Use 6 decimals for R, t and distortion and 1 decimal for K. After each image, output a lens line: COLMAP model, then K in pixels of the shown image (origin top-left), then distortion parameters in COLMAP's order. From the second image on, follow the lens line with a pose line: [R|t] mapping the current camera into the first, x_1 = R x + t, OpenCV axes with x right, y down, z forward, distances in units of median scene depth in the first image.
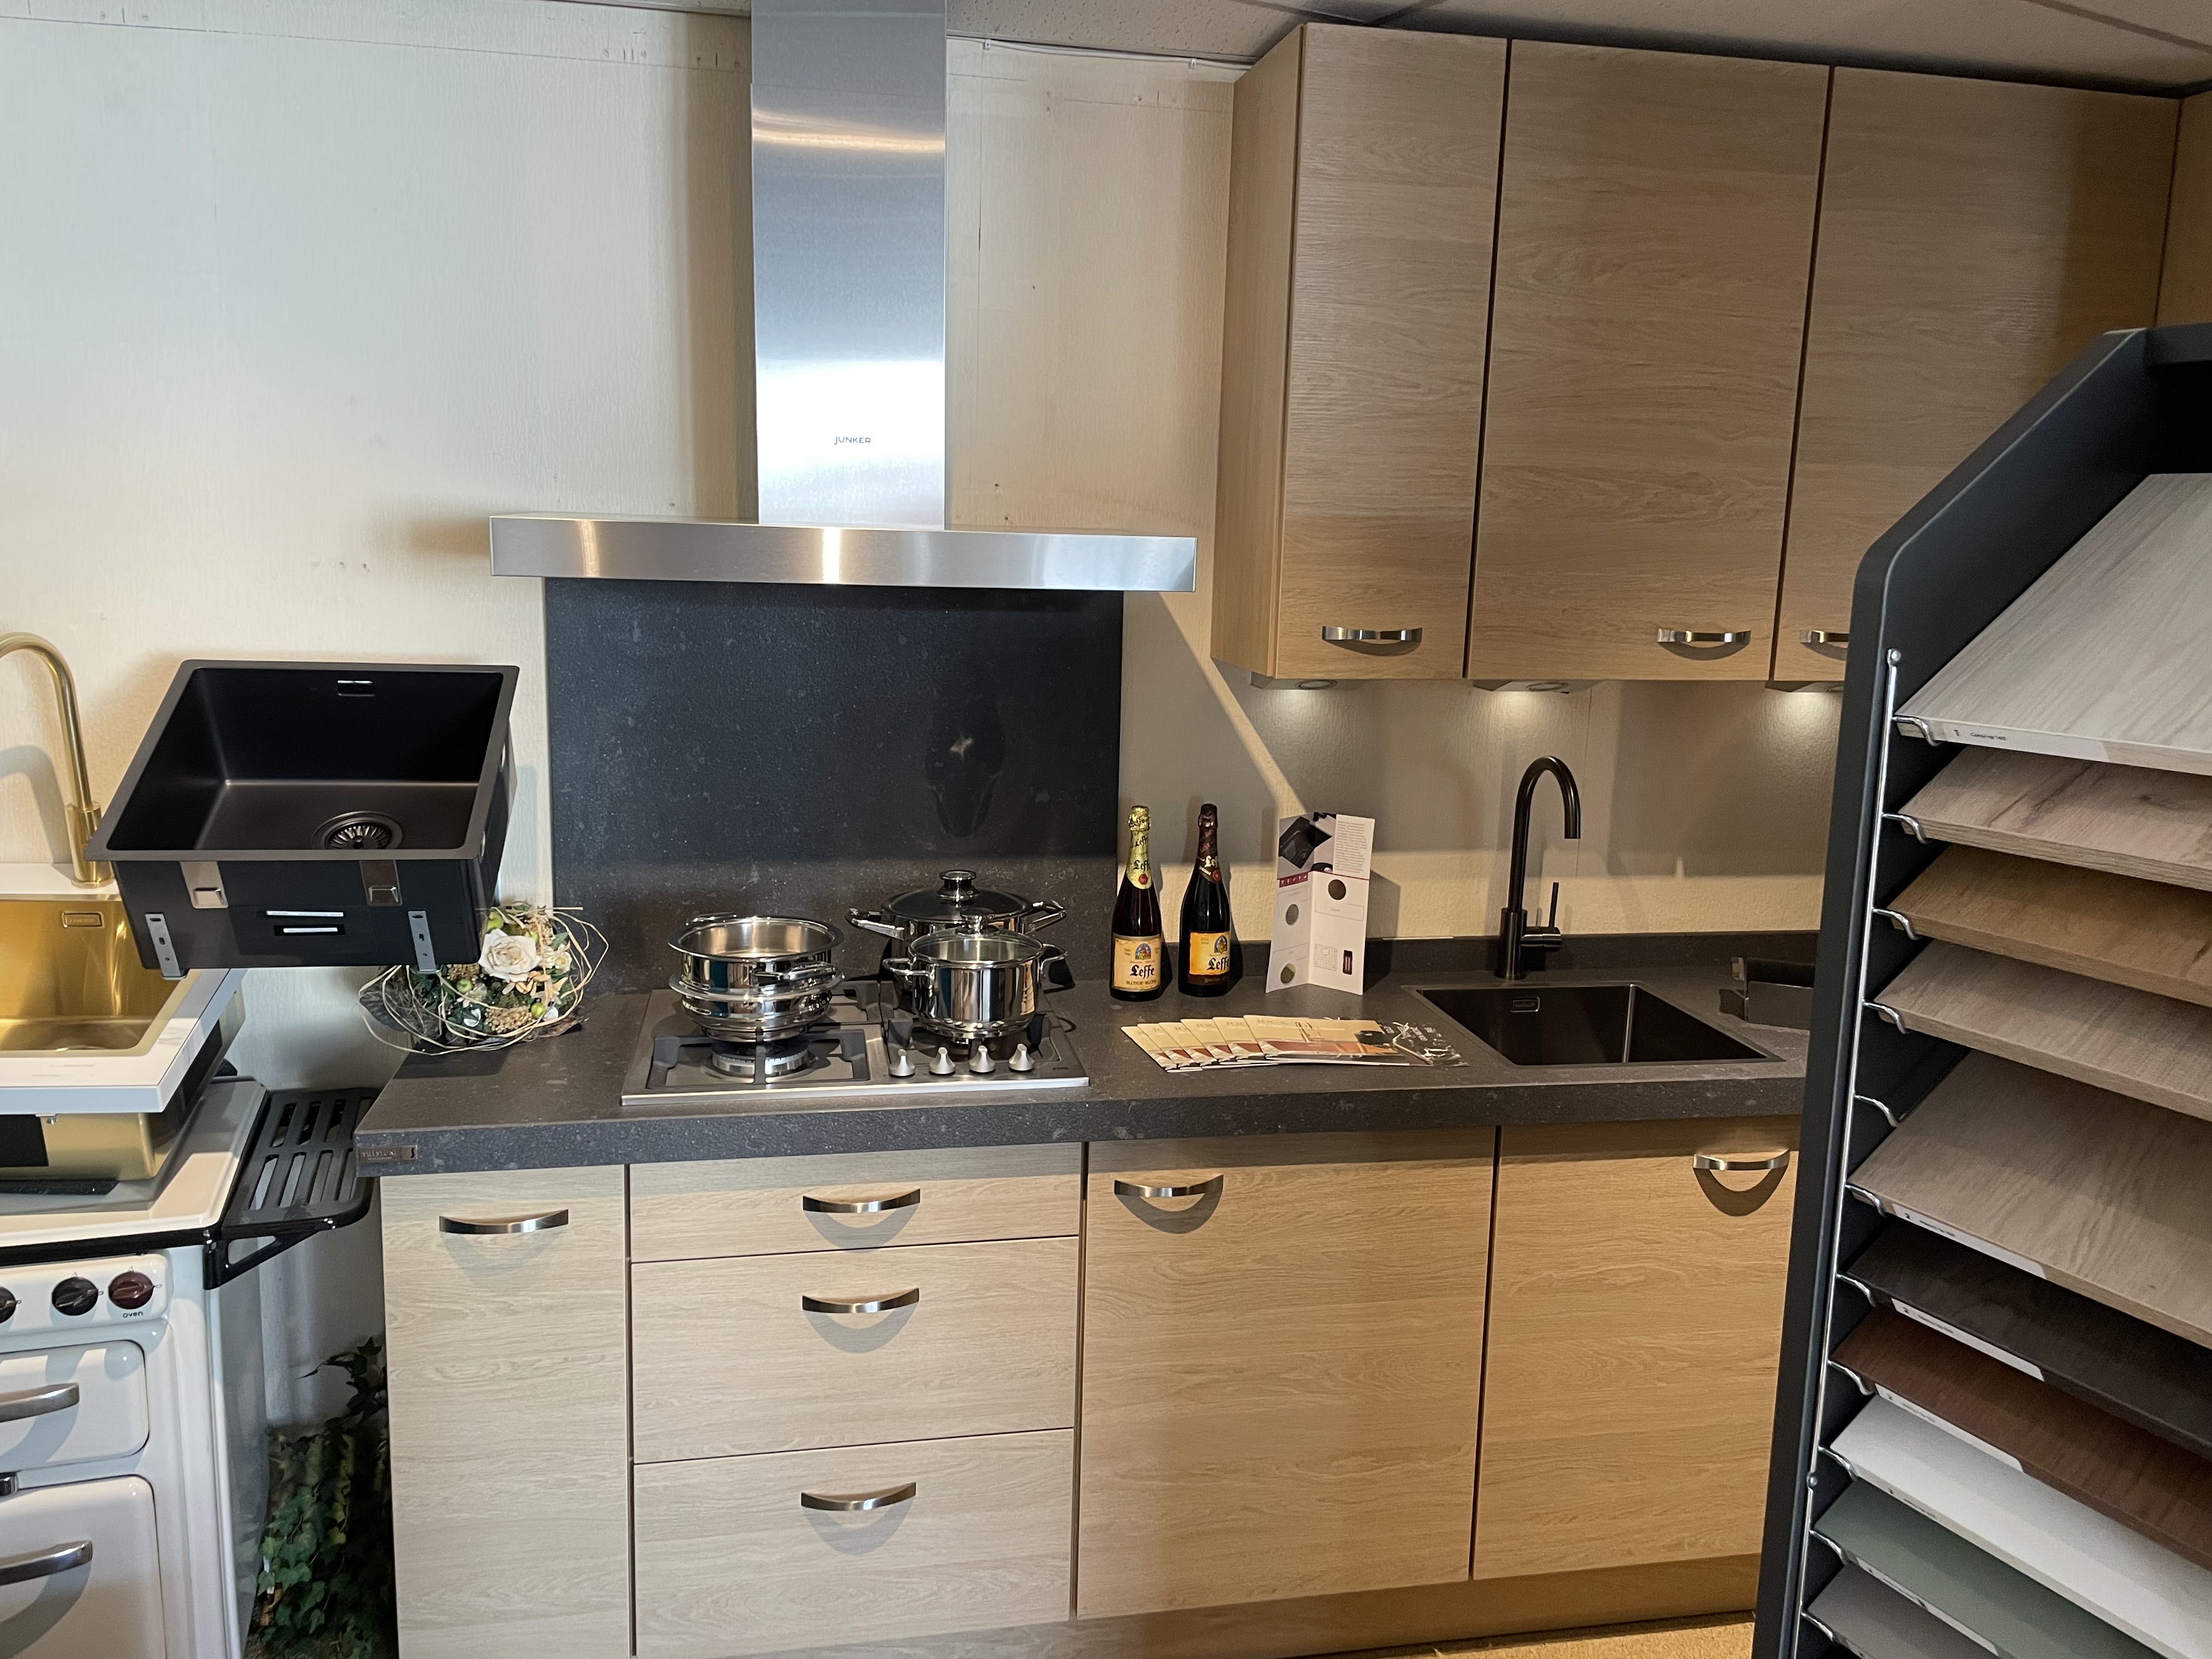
lens RADIAL K [[1679.4, 0, 1111.4], [0, 1679.4, 842.0], [0, 0, 1]] dist [0.093905, -0.125120]
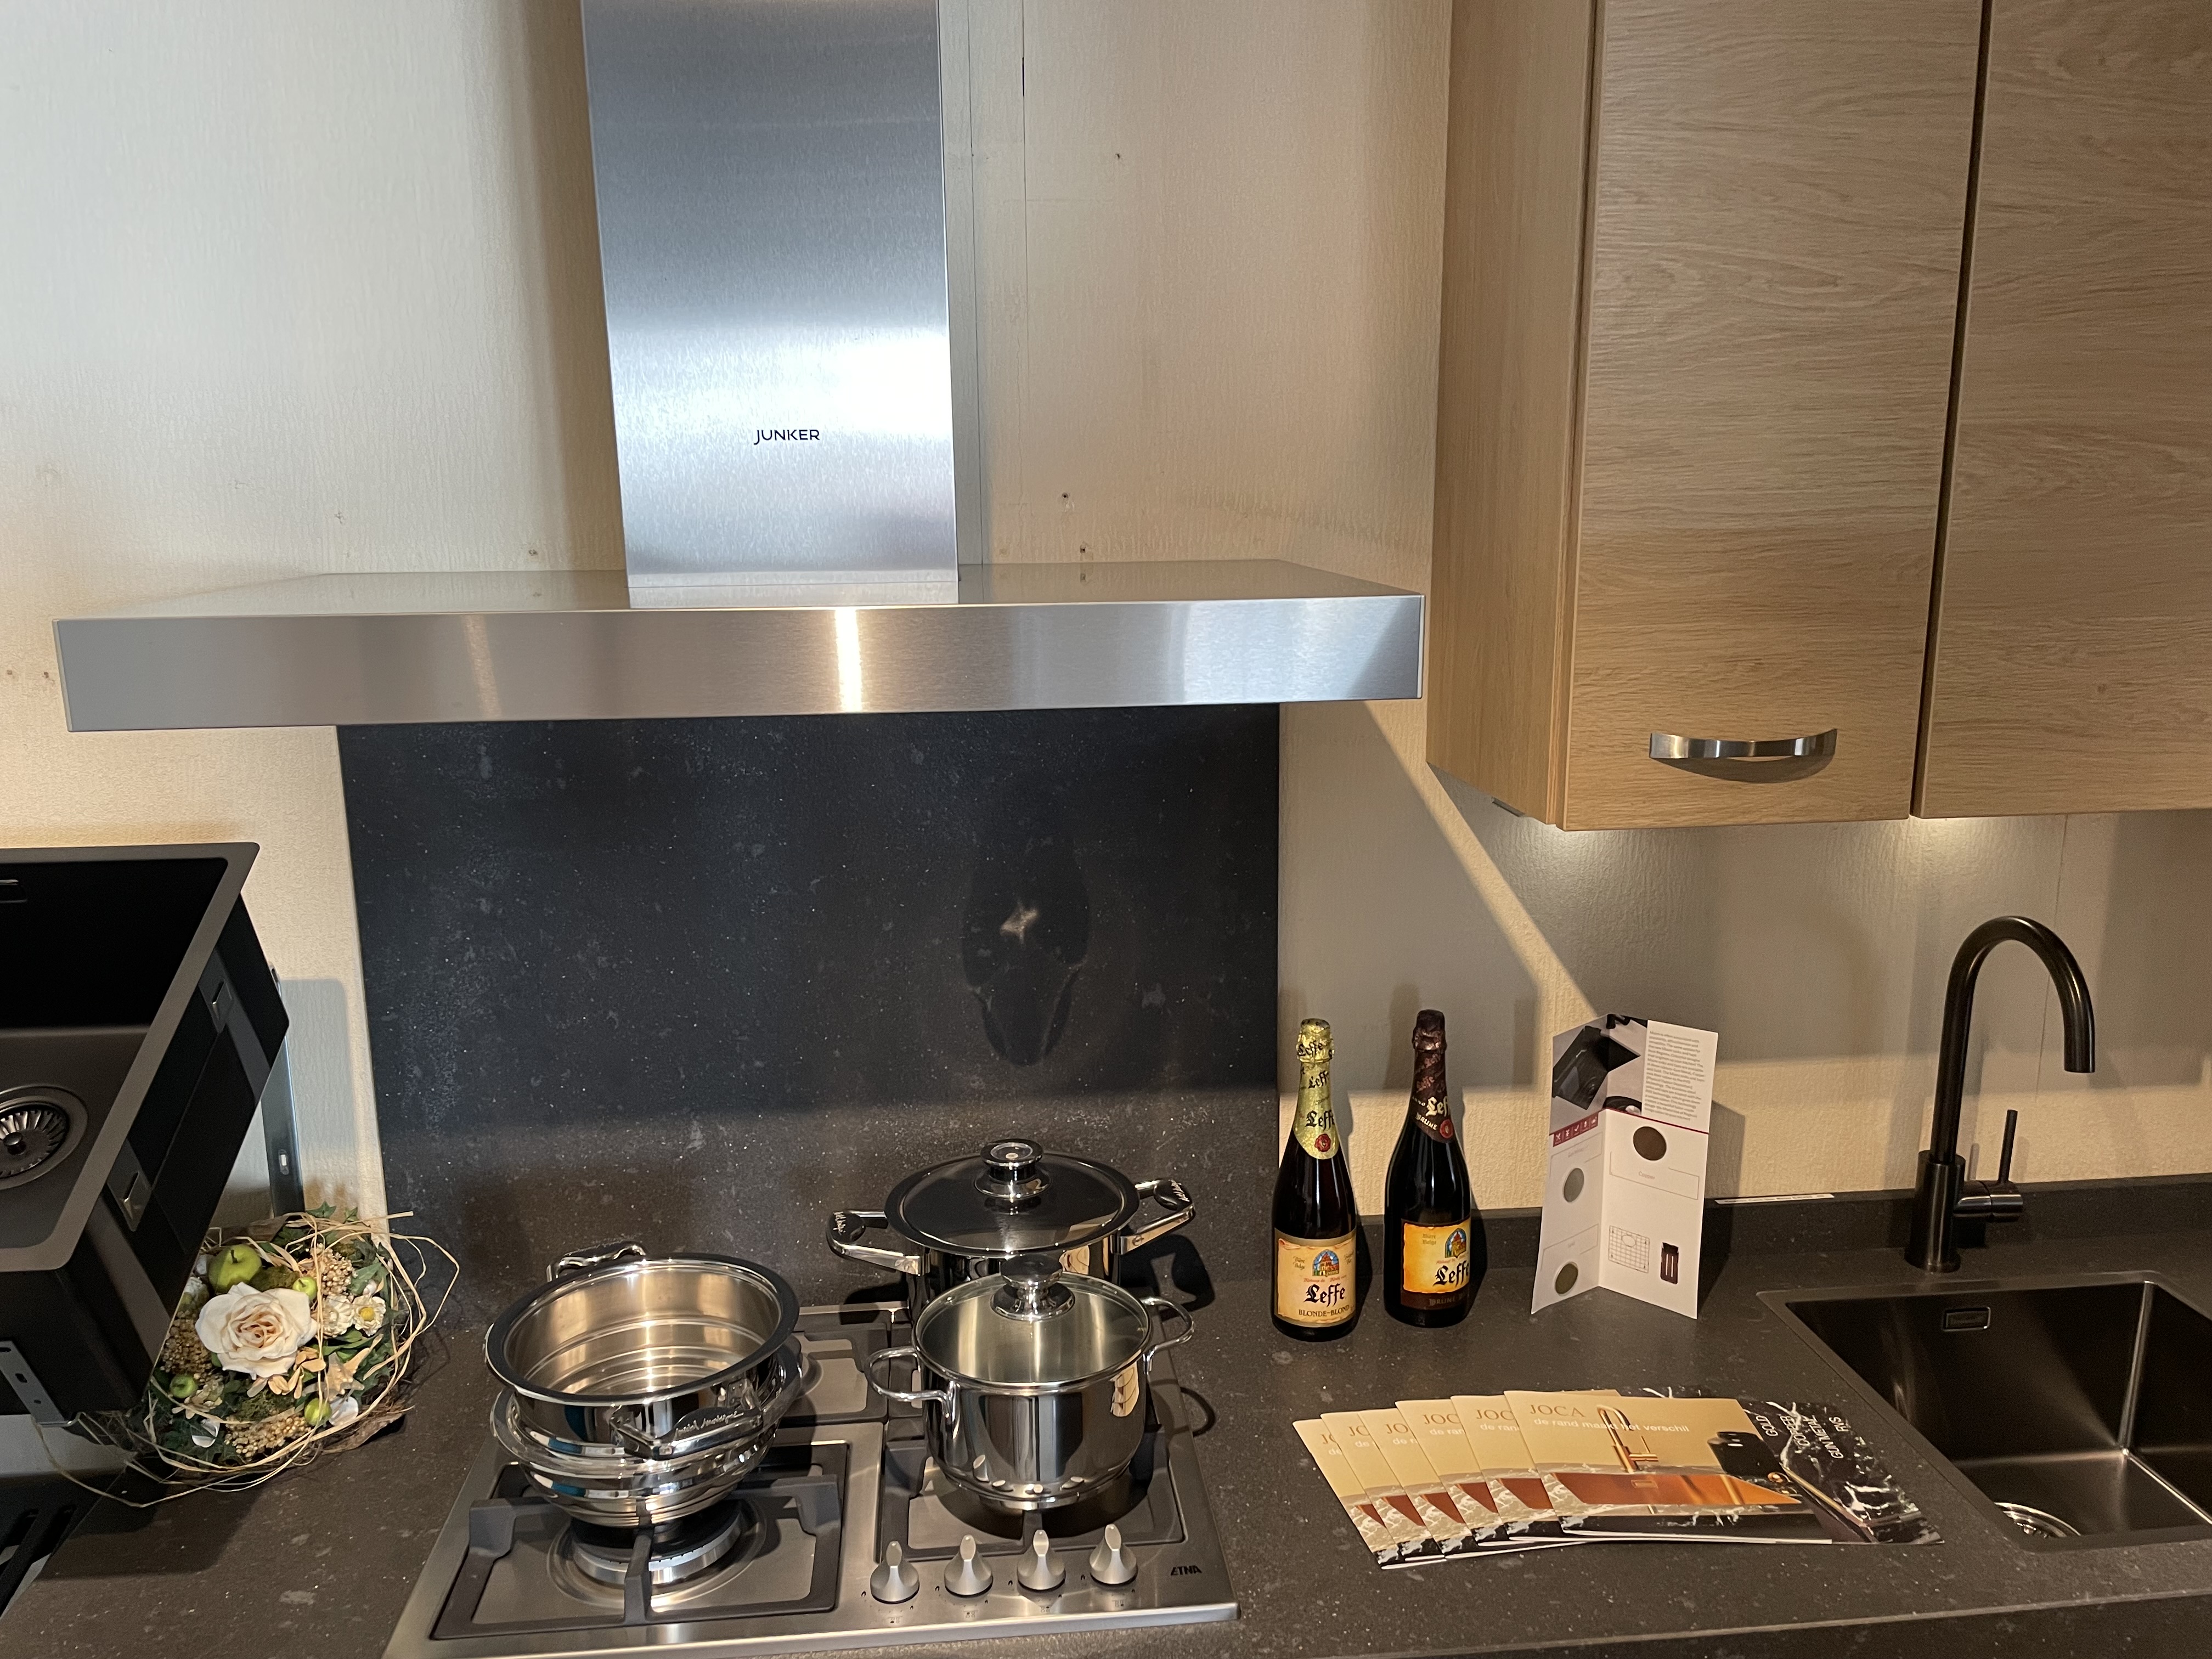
lens RADIAL K [[1576.6, 0, 1106.0], [0, 1576.6, 829.5], [0, 0, 1]] dist [0.076796, -0.098913]
pose [[0.994478, -0.020371, -0.102950, 0.002350], [0.023210, 0.999380, 0.026459, -0.106590], [0.102347, -0.028702, 0.994335, 0.434676]]
